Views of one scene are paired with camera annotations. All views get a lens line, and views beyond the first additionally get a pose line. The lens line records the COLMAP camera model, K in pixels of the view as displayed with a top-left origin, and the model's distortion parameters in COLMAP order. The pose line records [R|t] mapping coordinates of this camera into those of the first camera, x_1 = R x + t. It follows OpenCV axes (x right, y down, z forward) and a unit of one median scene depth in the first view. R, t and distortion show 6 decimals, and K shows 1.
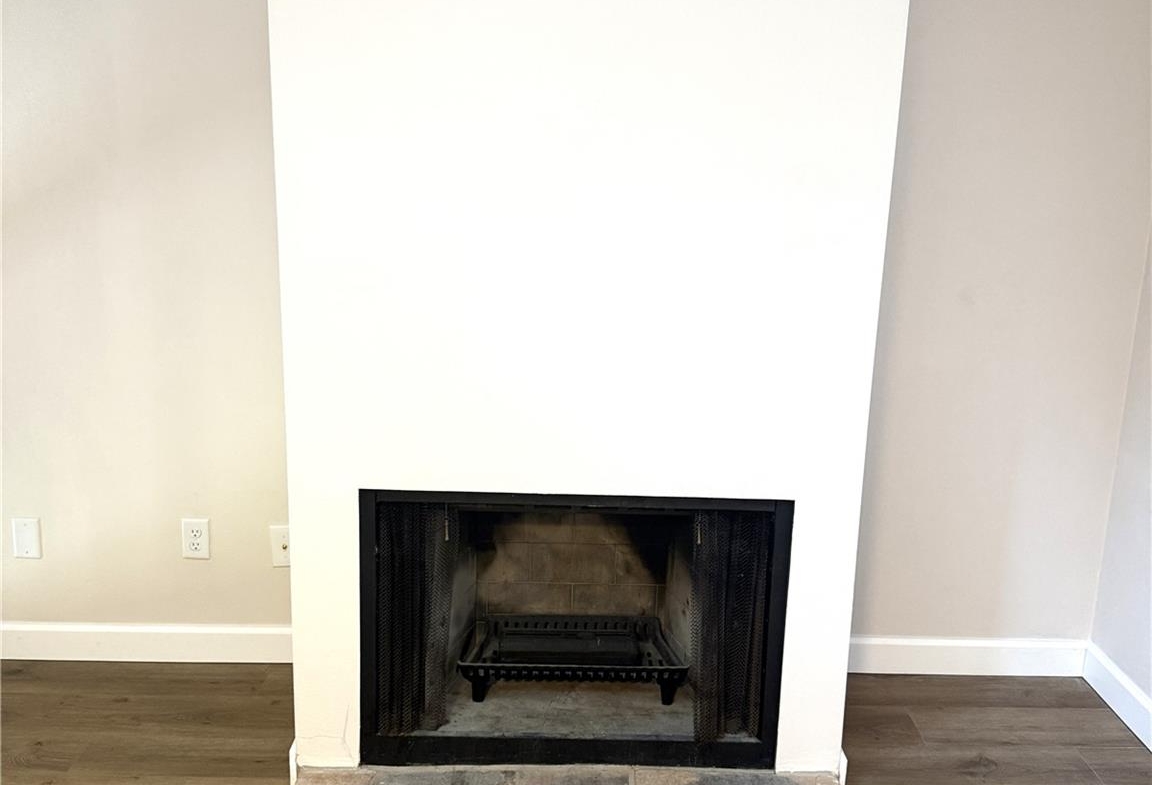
lens RADIAL K [[1054.8, 0, 576.0], [0, 1054.8, 392.5], [0, 0, 1]] dist [0.056886, -0.001802]
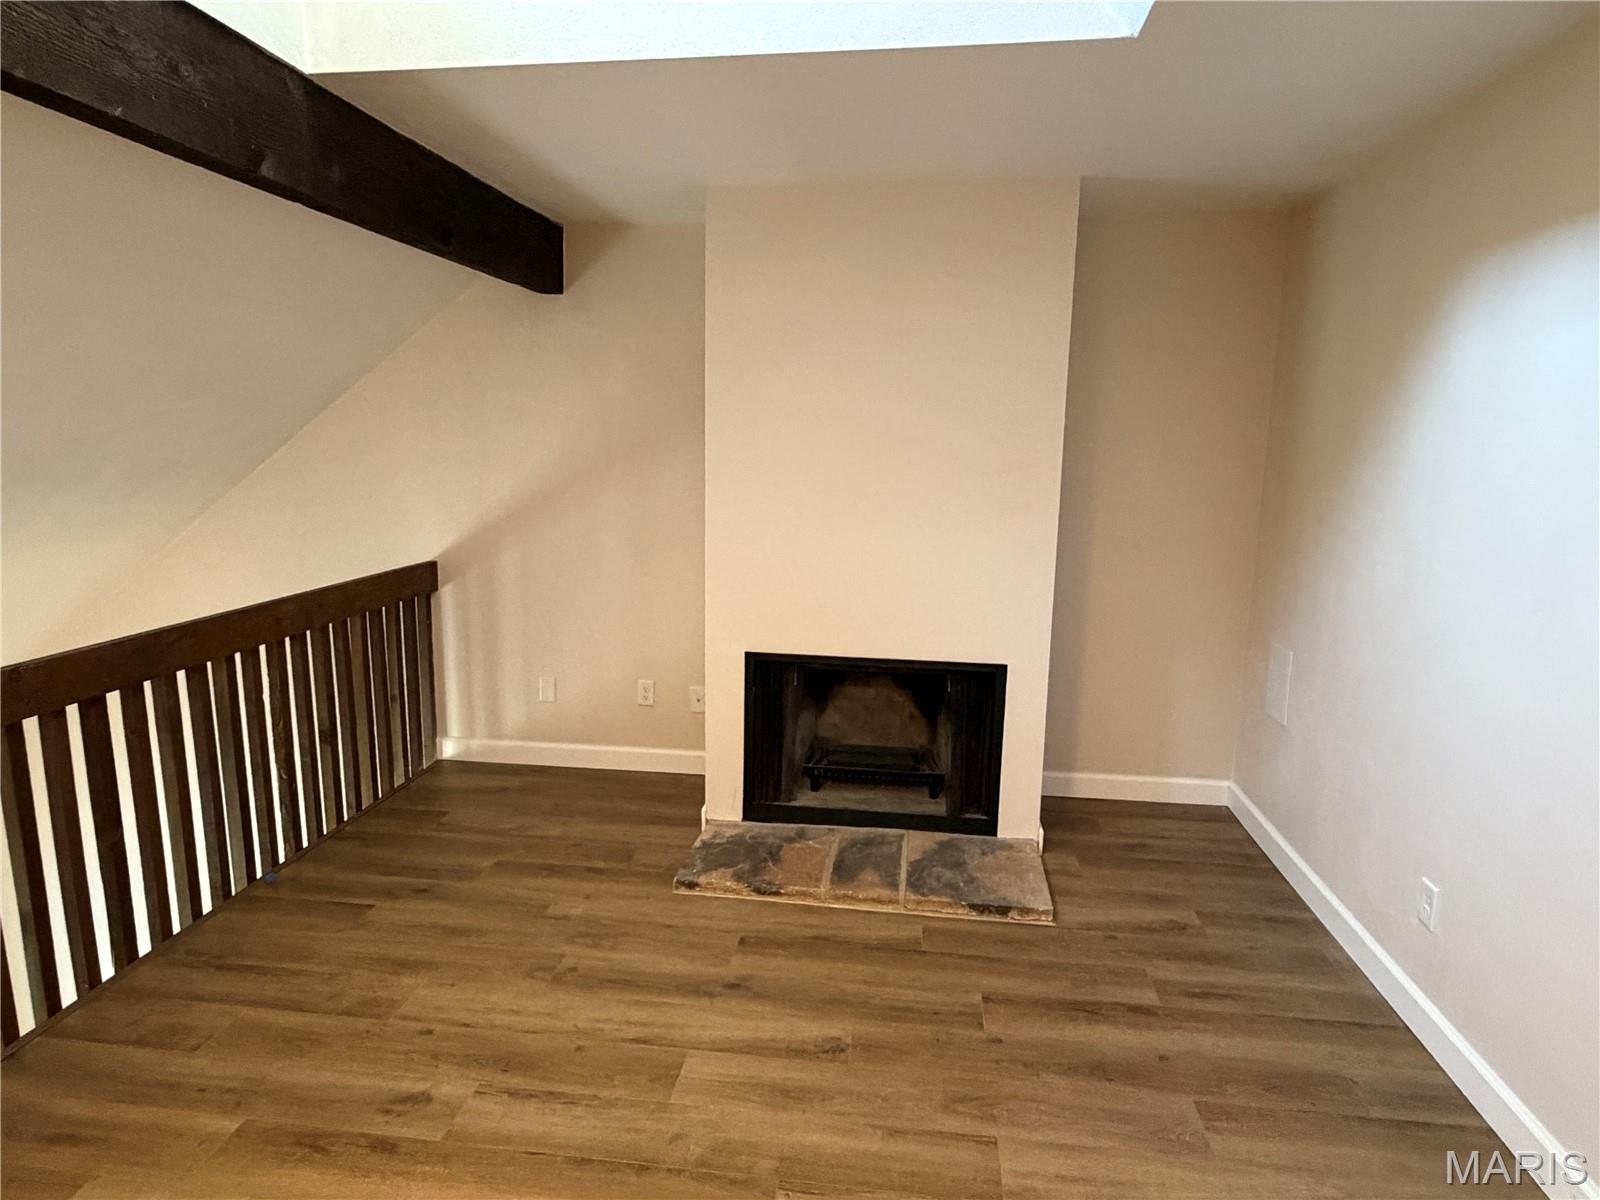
lens RADIAL K [[876.6, 0, 789.6], [0, 876.6, 595.8], [0, 0, 1]] dist [-0.005913, -0.000543]
pose [[0.988851, 0.010454, -0.148542, 0.064892], [-0.019202, 0.998156, -0.057583, 0.069369], [0.147666, 0.059793, 0.987228, -0.338072]]
